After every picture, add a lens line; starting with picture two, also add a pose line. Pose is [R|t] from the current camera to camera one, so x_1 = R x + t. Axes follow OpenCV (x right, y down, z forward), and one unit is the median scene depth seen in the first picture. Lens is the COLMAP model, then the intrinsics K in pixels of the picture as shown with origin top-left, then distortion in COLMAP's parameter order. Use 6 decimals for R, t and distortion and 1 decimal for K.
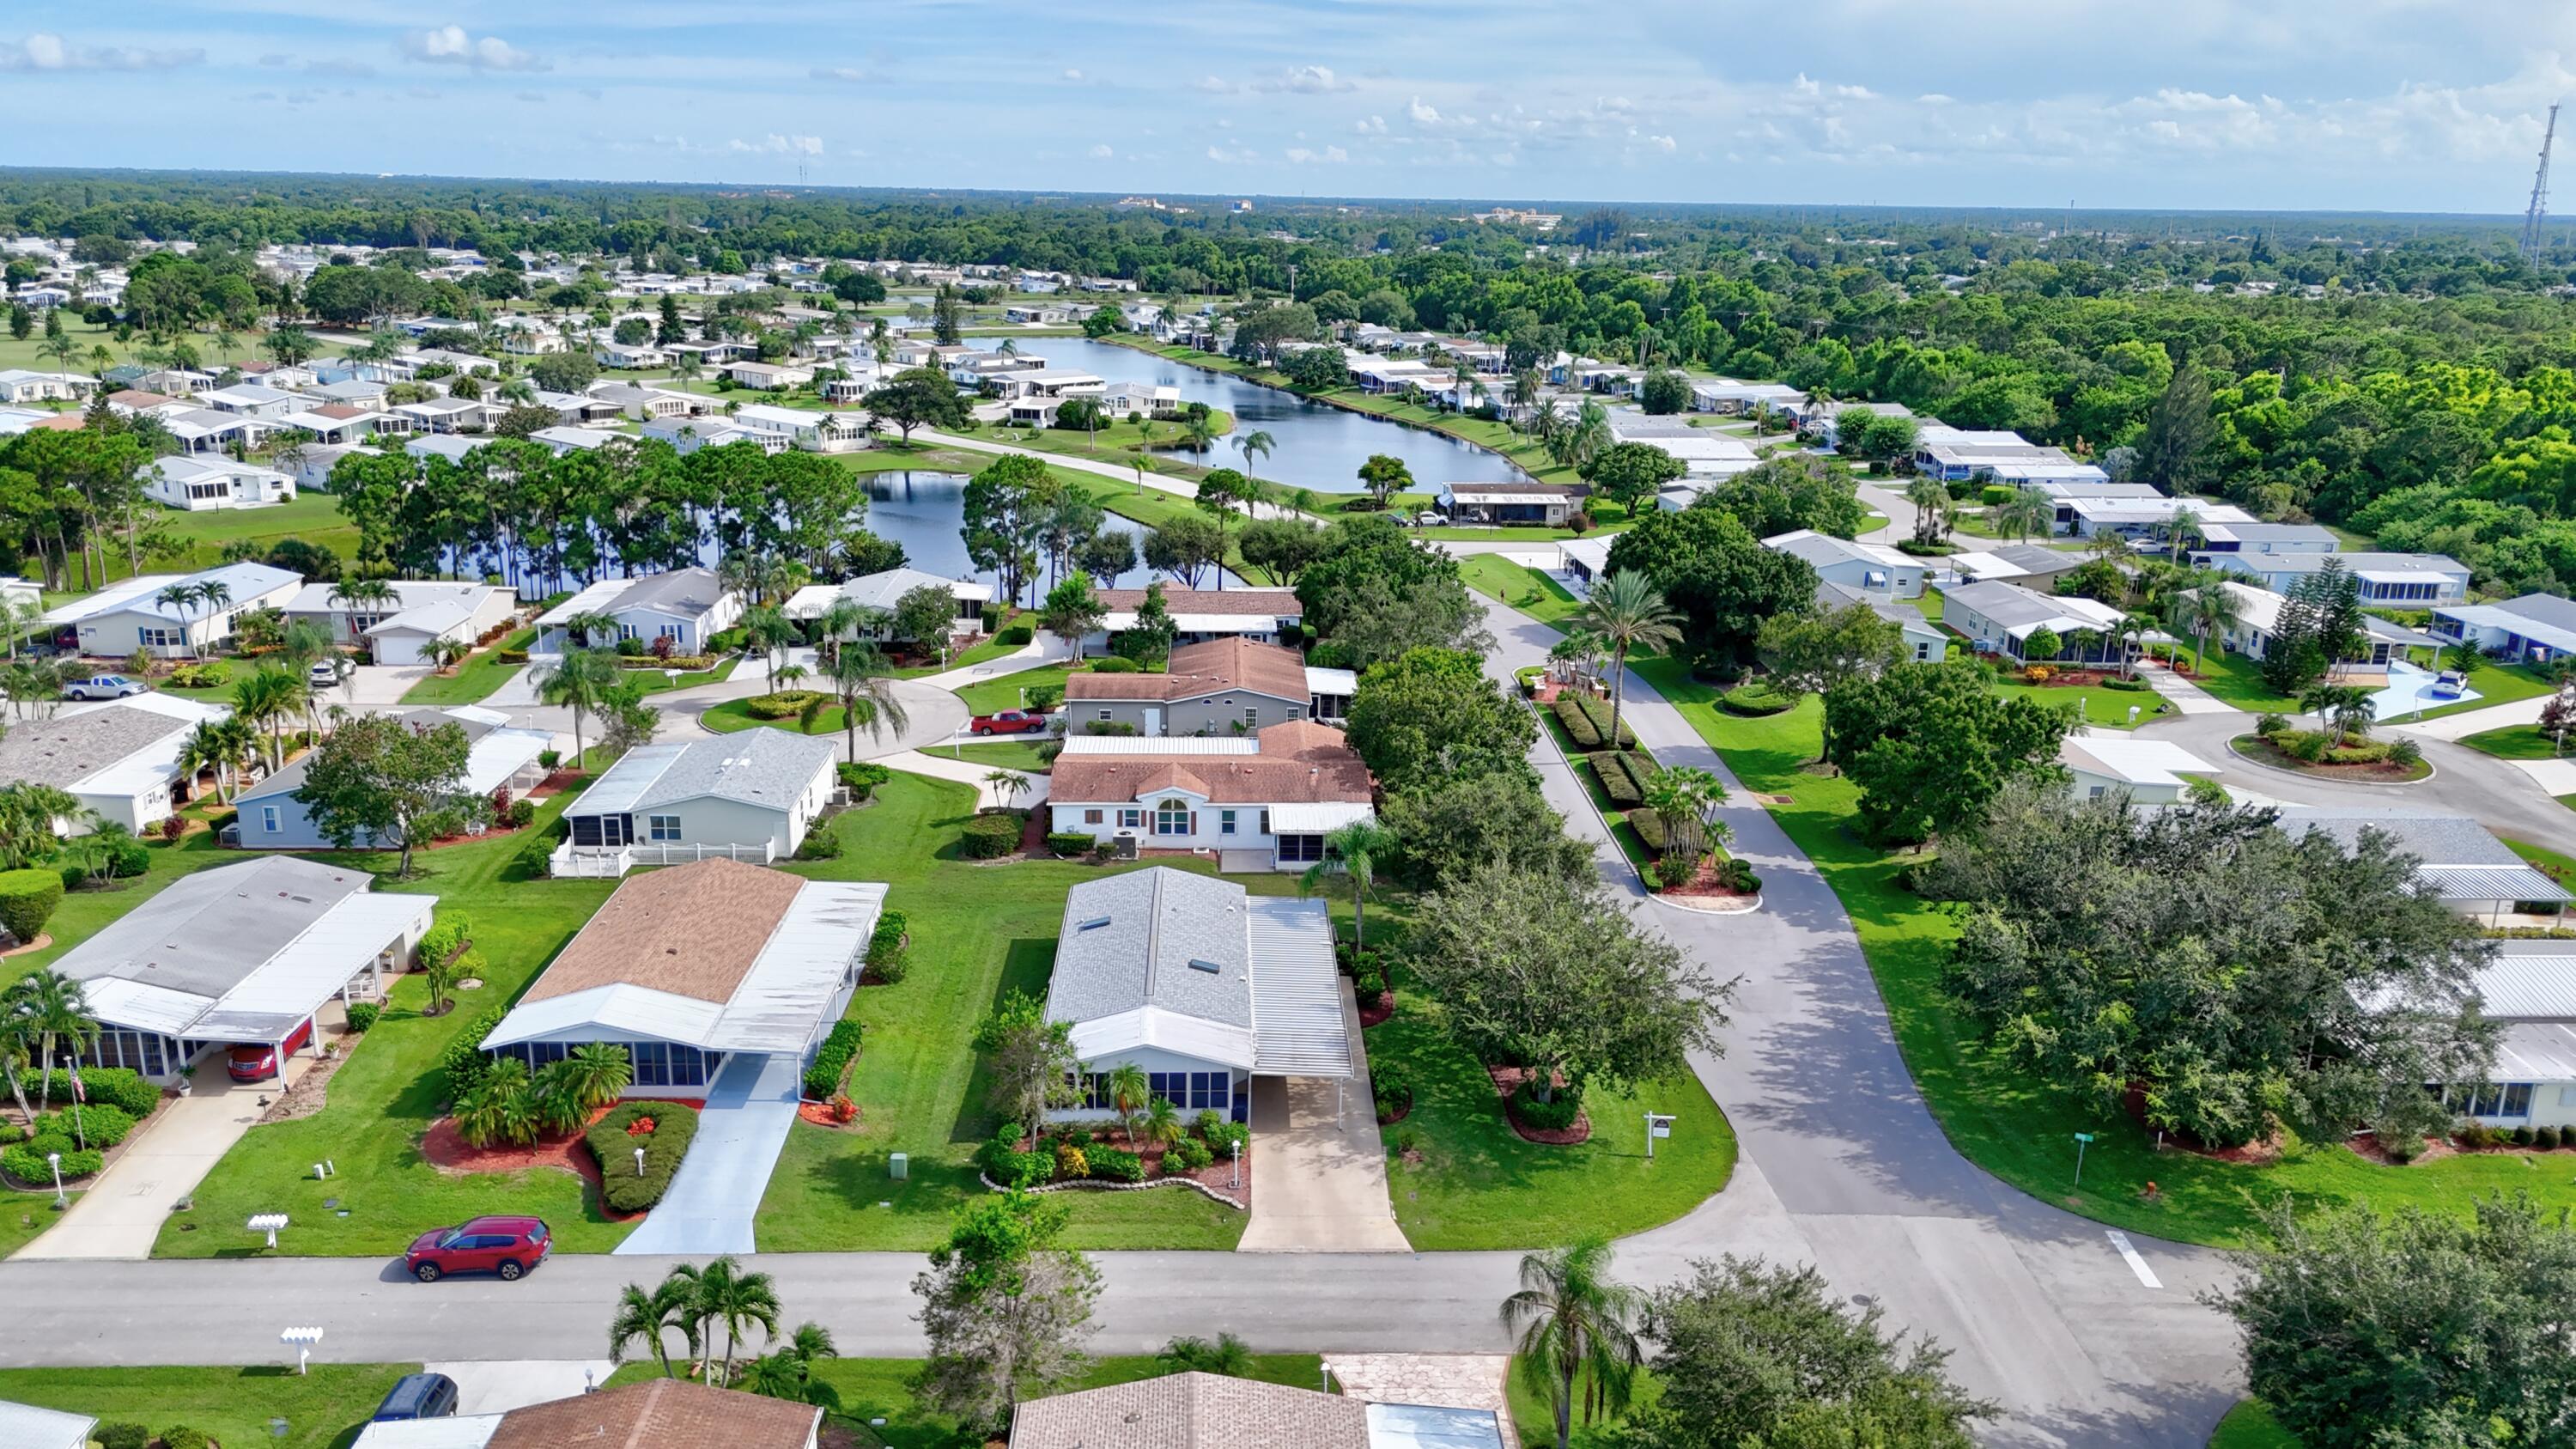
lens RADIAL K [[1902.7, 0, 1301.8], [0, 1902.7, 740.7], [0, 0, 1]] dist [0.076930, -0.072229]
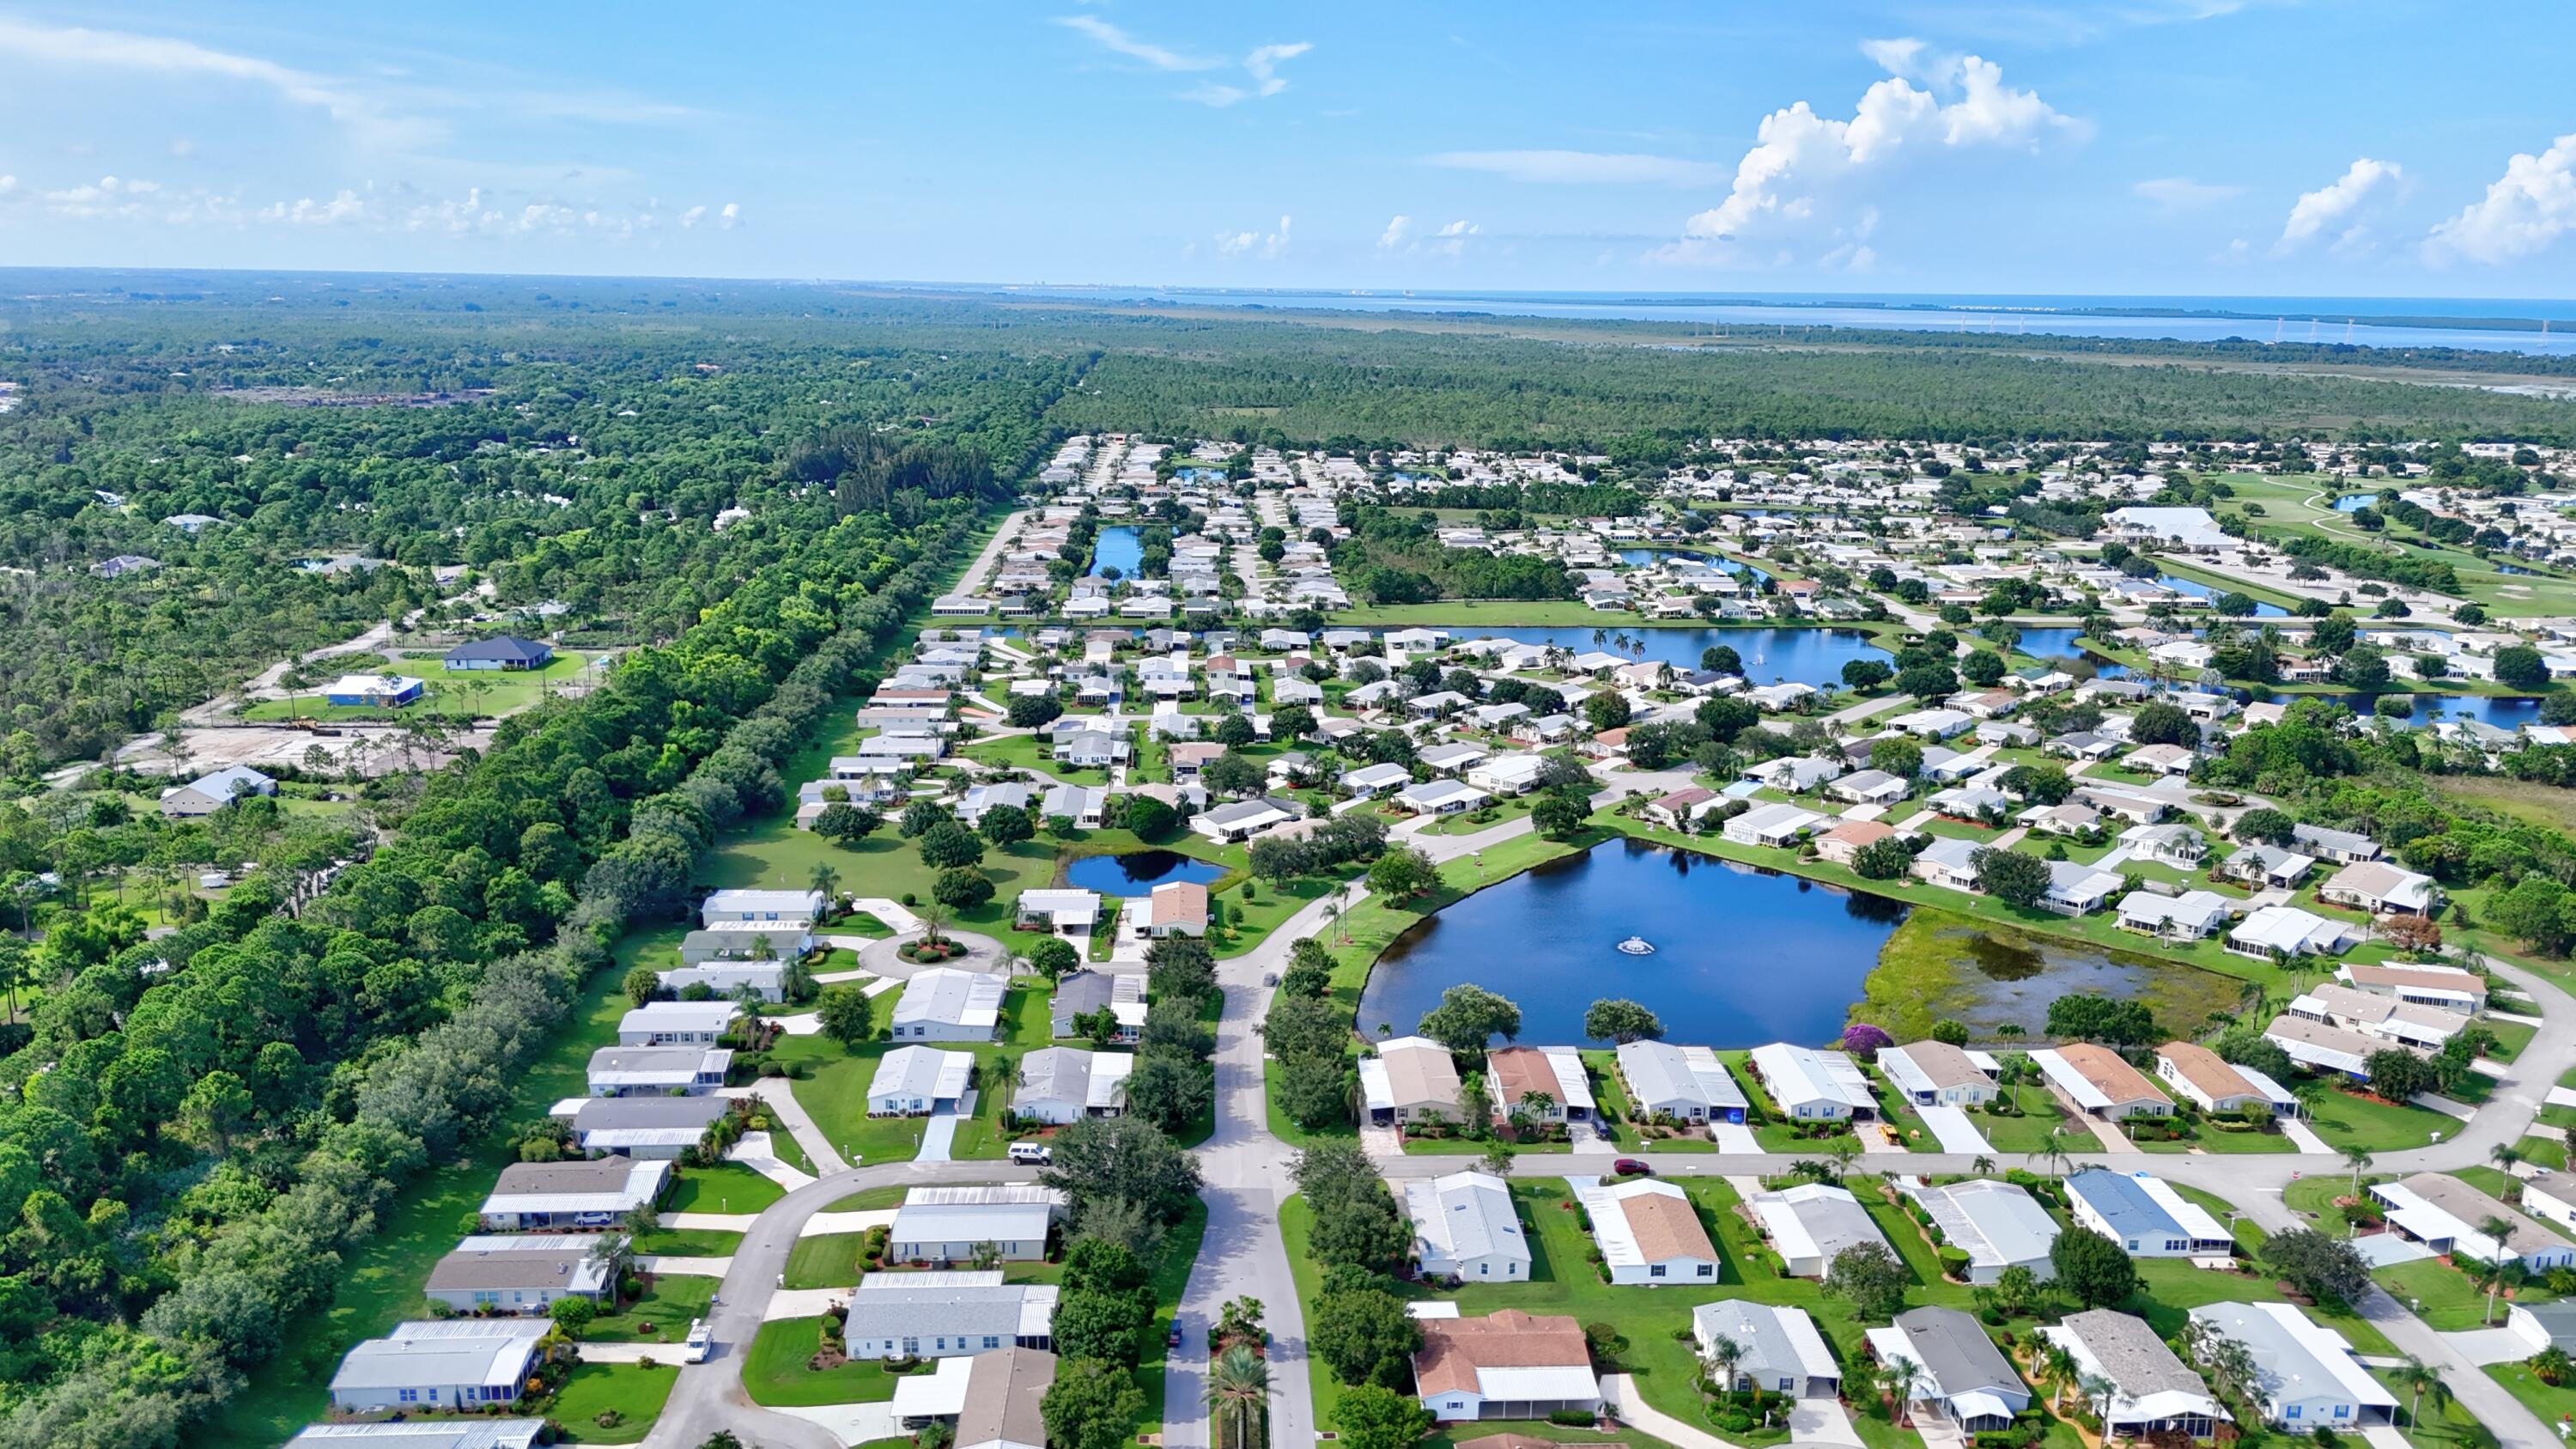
lens RADIAL K [[1902.7, 0, 1289.9], [0, 1902.7, 725.2], [0, 0, 1]] dist [0.076930, -0.072229]
pose [[-0.999344, -0.036170, -0.002011, 0.182952], [-0.032579, 0.873071, 0.486503, -1.494090], [-0.015841, 0.486249, -0.873676, 2.526633]]
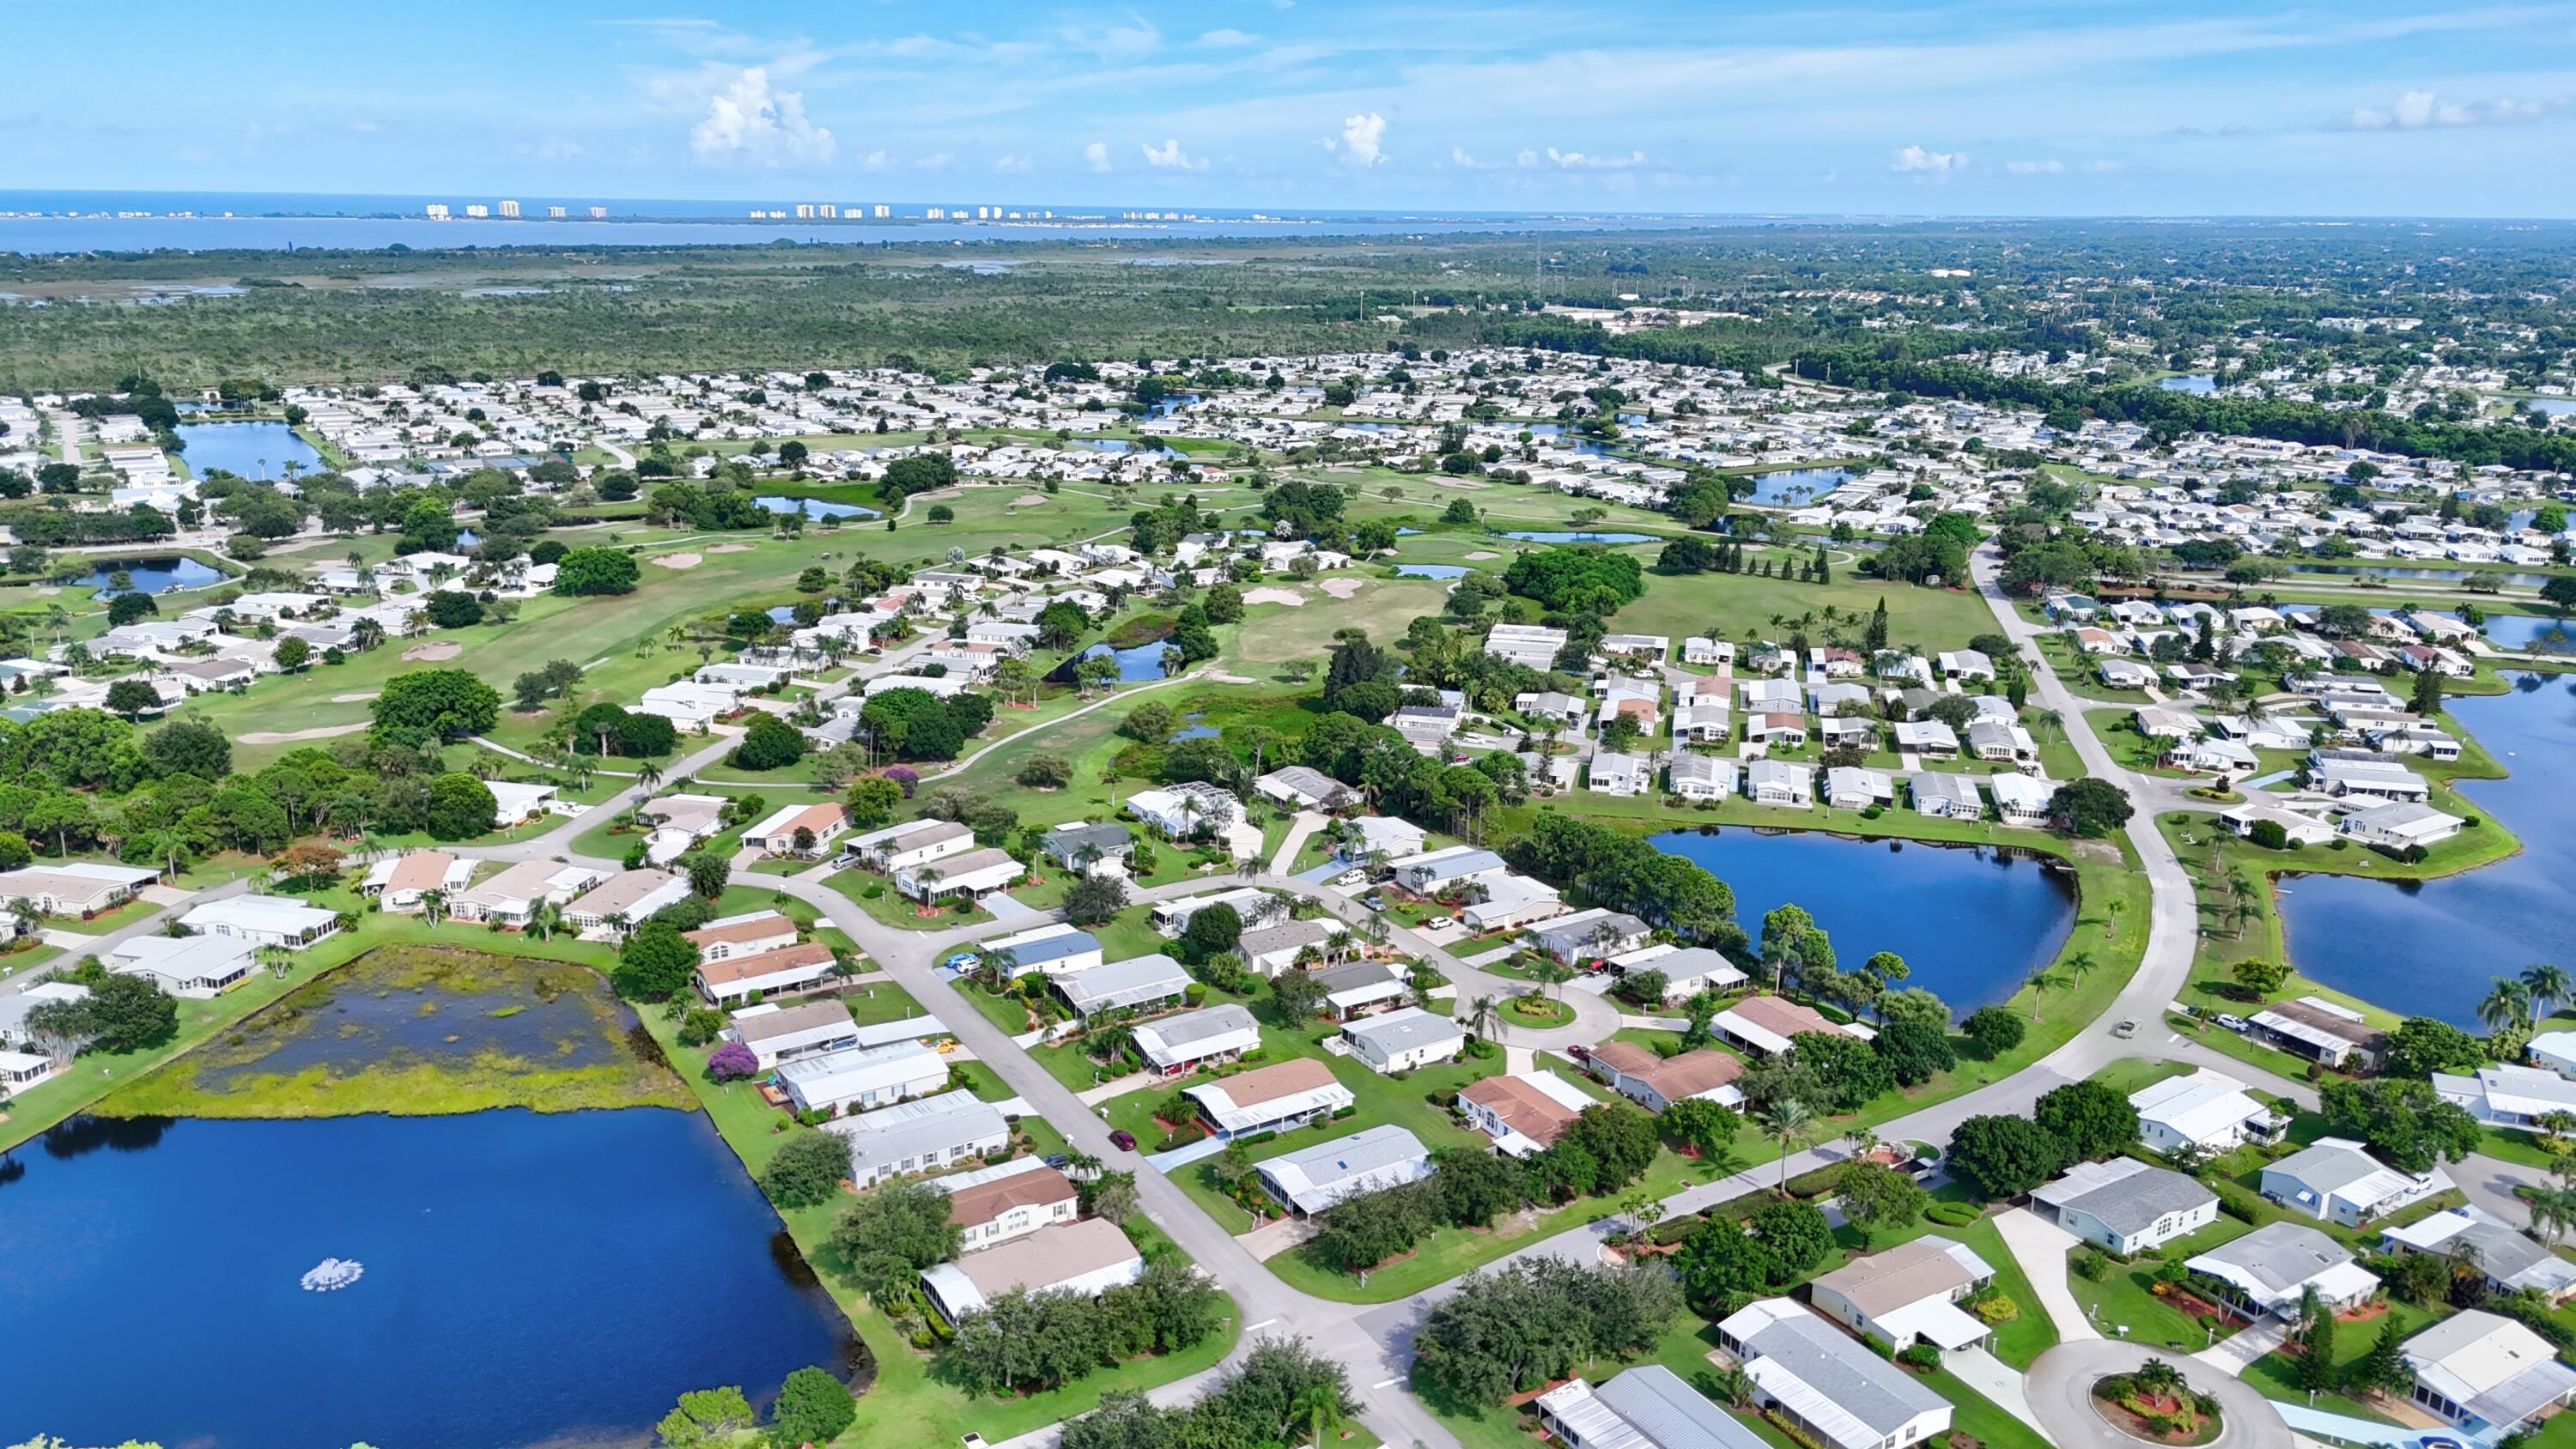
lens RADIAL K [[1902.1, 0, 1283.0], [0, 1902.1, 738.7], [0, 0, 1]] dist [0.076930, -0.072229]
pose [[0.488911, 0.219016, -0.844392, 1.712303], [-0.237921, 0.964750, 0.112476, -0.623634], [0.839261, 0.145908, 0.523786, -0.489689]]
